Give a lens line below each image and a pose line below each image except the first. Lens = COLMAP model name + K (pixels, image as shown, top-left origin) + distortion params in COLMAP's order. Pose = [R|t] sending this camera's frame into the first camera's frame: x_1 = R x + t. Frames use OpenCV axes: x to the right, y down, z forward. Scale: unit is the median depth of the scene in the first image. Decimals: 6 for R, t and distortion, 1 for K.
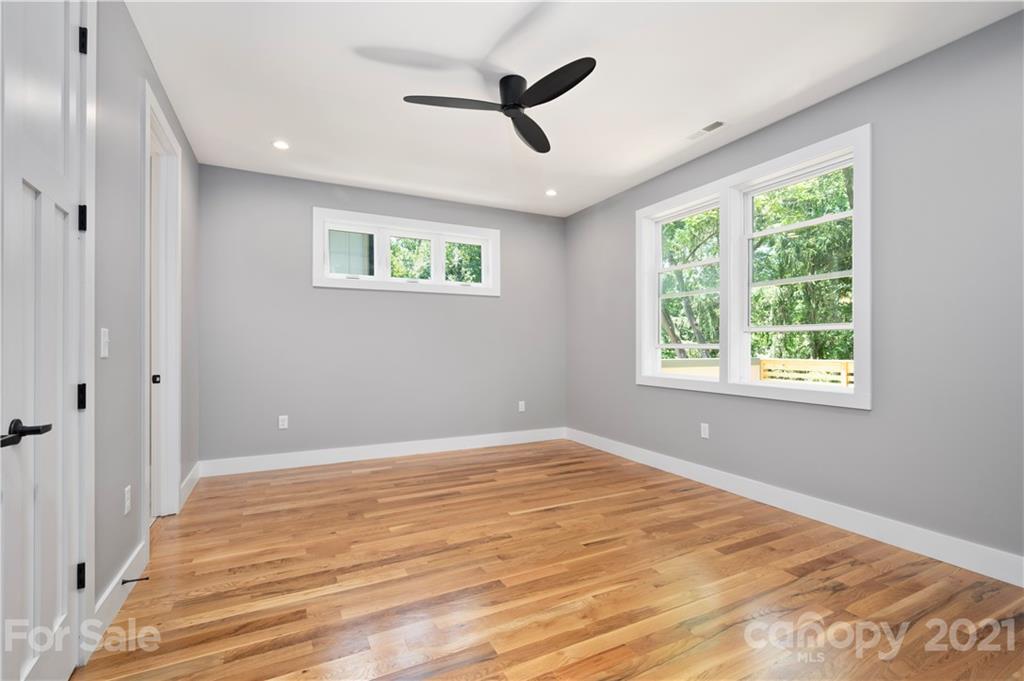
lens RADIAL K [[463.0, 0, 512.0], [0, 463.0, 340.5], [0, 0, 1]] dist [0.001482, -0.000022]
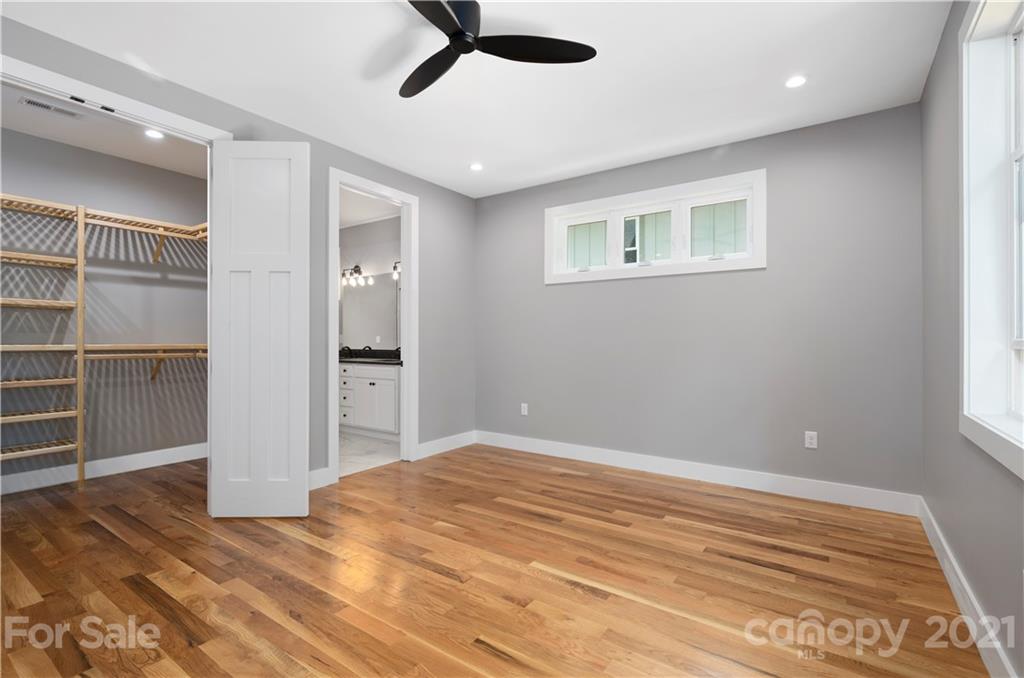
lens RADIAL K [[463.0, 0, 512.0], [0, 463.0, 339.0], [0, 0, 1]] dist [0.001482, -0.000022]
pose [[0.475971, 0.000236, -0.879461, 0.533886], [0.007595, 0.999962, 0.004379, 0.002541], [0.879428, -0.008764, 0.475951, 0.505945]]
